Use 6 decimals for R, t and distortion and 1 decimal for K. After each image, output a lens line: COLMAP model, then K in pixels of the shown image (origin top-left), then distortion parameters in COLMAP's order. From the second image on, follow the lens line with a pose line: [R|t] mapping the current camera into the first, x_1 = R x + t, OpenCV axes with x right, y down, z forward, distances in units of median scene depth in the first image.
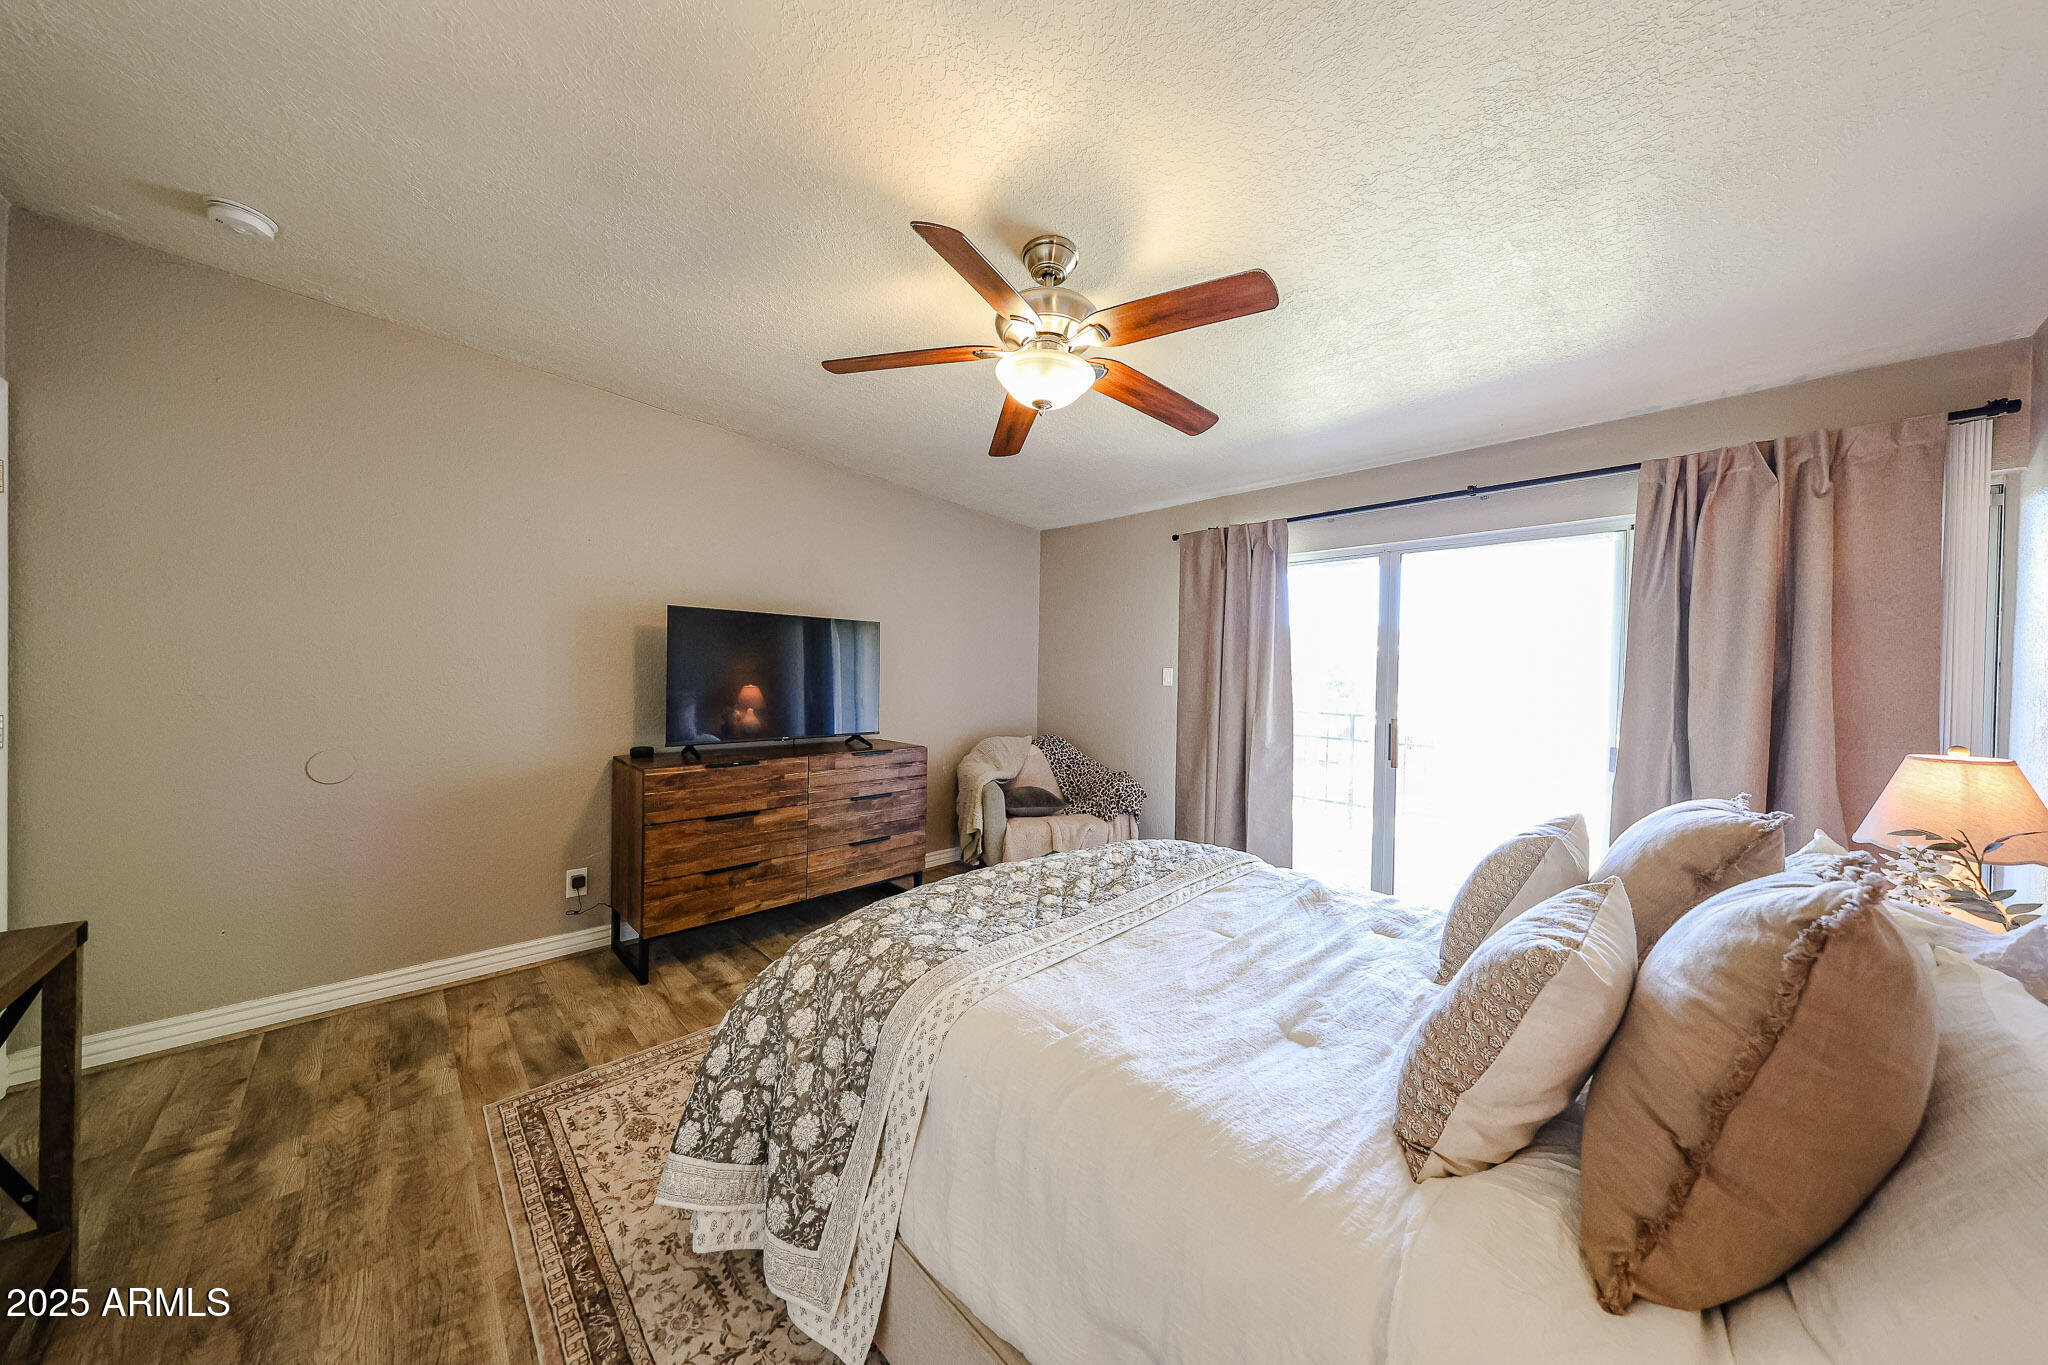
lens RADIAL K [[648.8, 0, 982.6], [0, 648.8, 679.8], [0, 0, 1]] dist [0.014366, -0.000070]
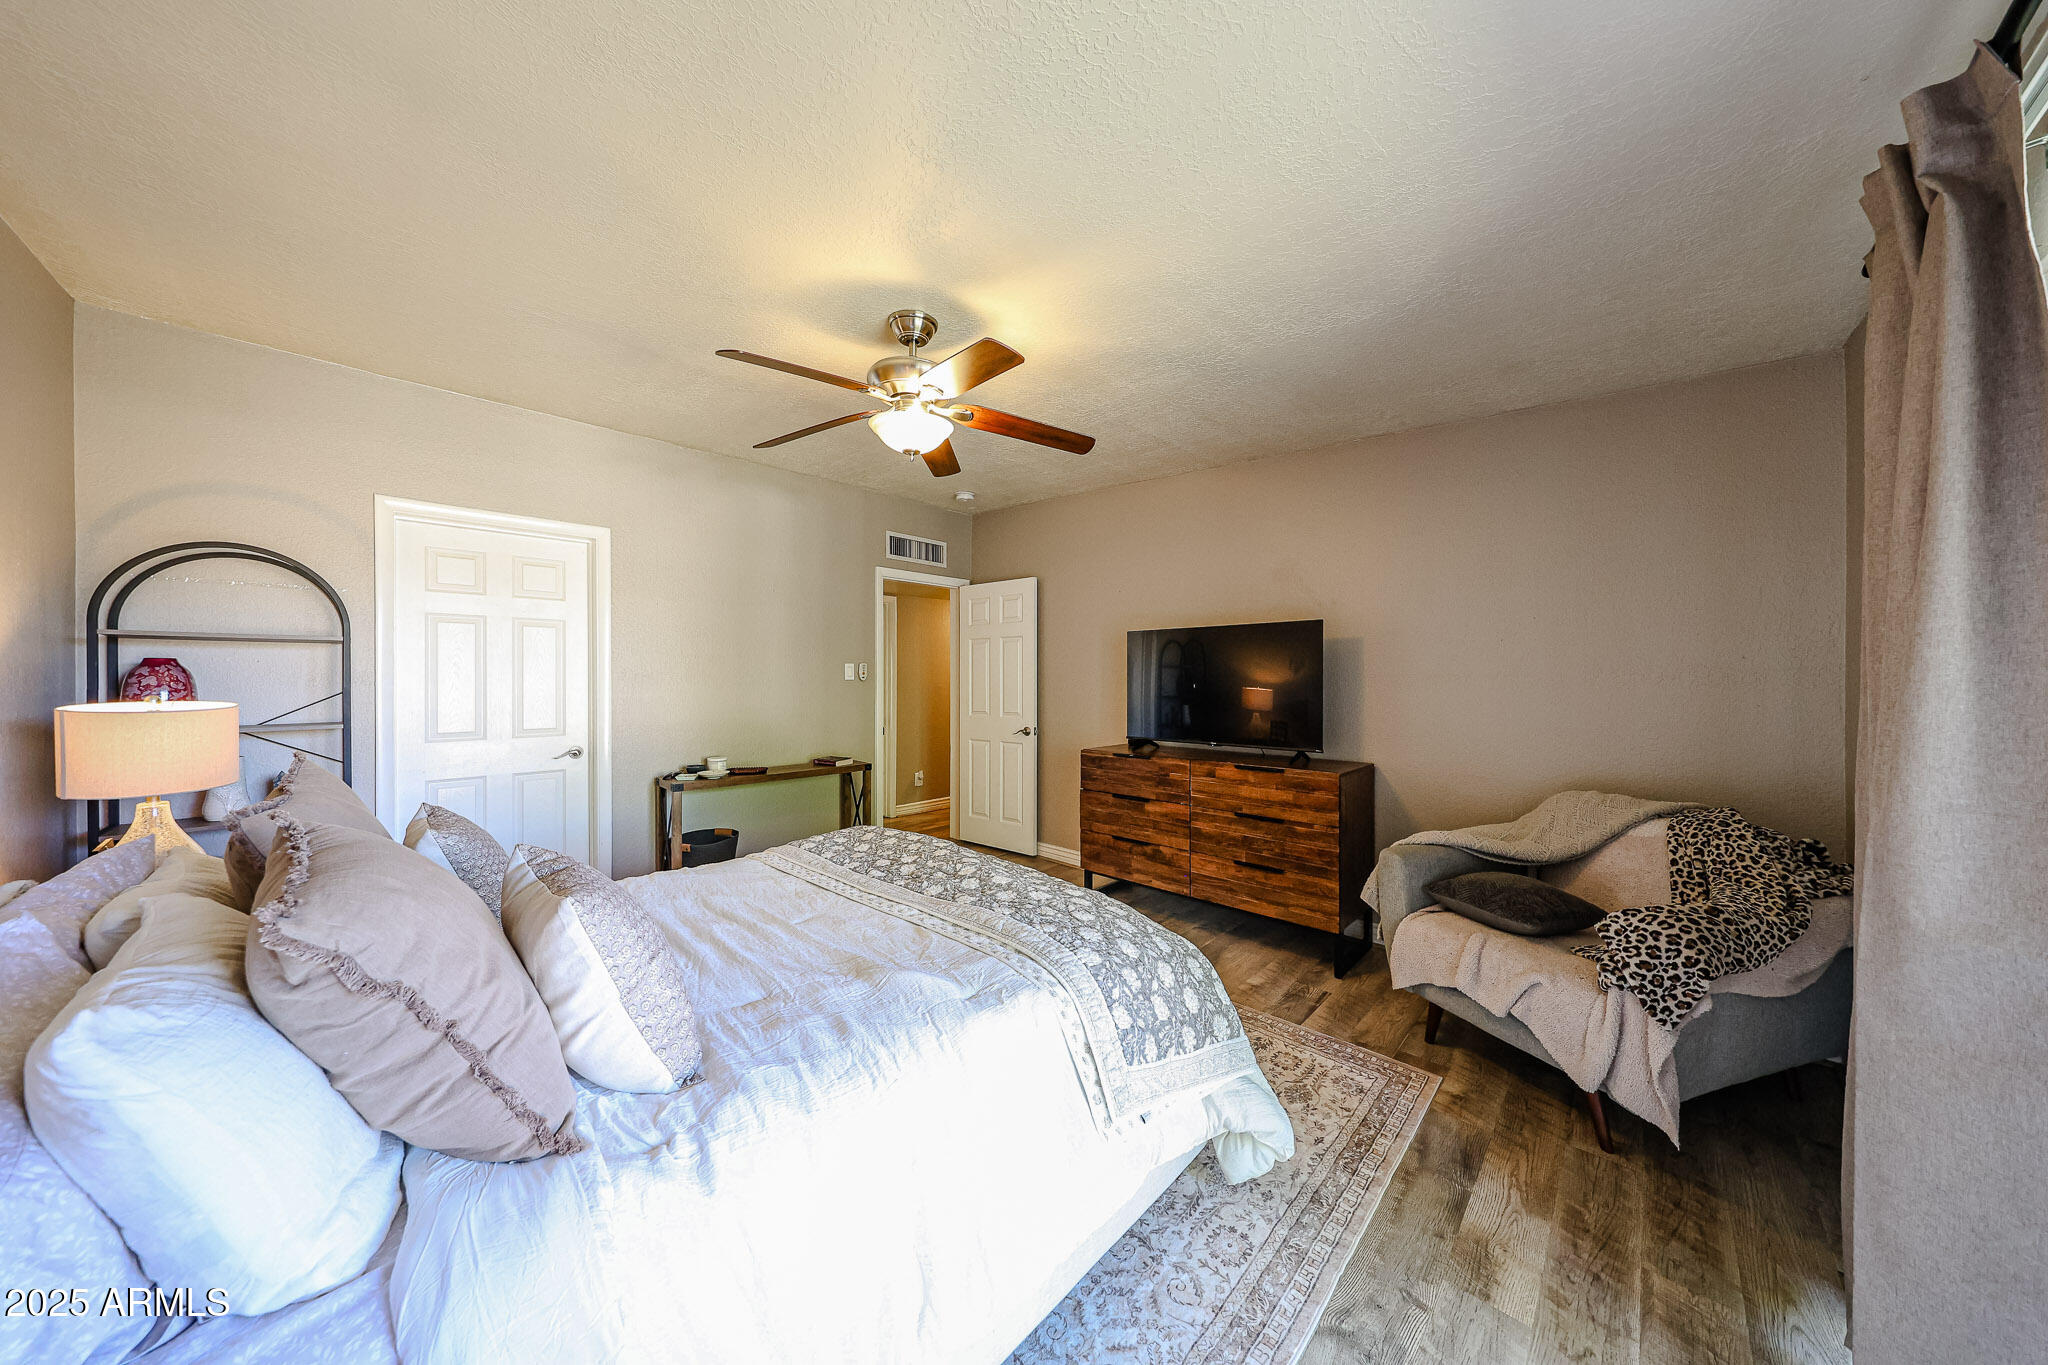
lens RADIAL K [[639.4, 0, 1024.0], [0, 639.4, 682.5], [0, 0, 1]] dist [-0.001286, -0.000016]
pose [[0.048067, -0.006630, -0.998822, 0.708613], [0.000529, 0.999978, -0.006612, -0.000819], [0.998844, -0.000211, 0.048069, 0.644091]]
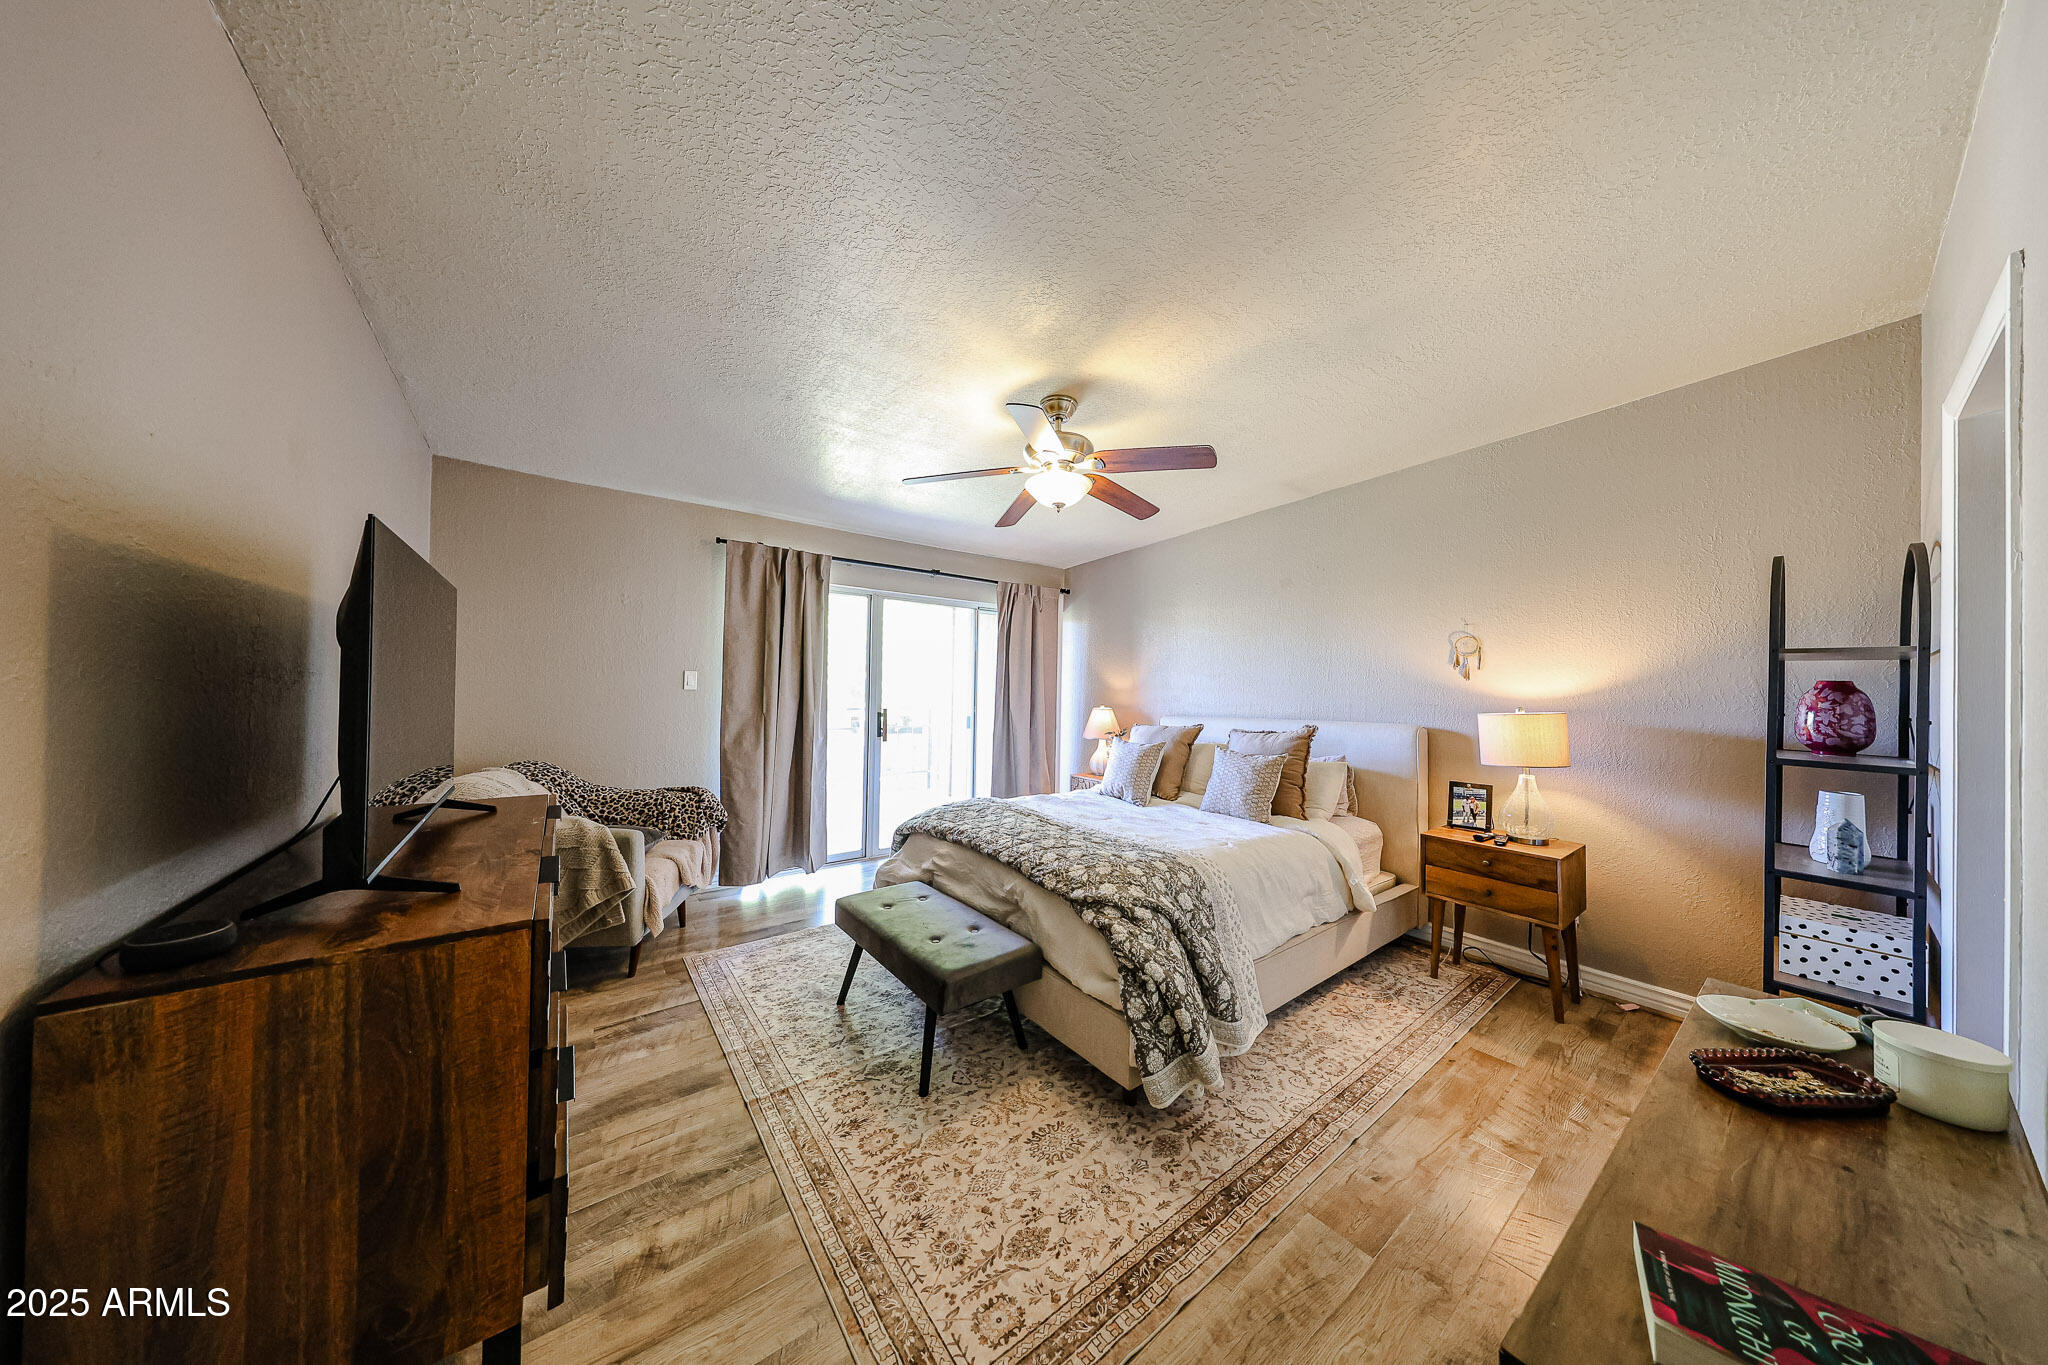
lens RADIAL K [[607.8, 0, 1030.4], [0, 607.8, 677.3], [0, 0, 1]] dist [0.000175, 0.000010]
pose [[0.091455, -0.009673, 0.995762, -1.709203], [-0.005023, 0.999936, 0.010175, -0.058148], [-0.995797, -0.005932, 0.091401, 1.236470]]
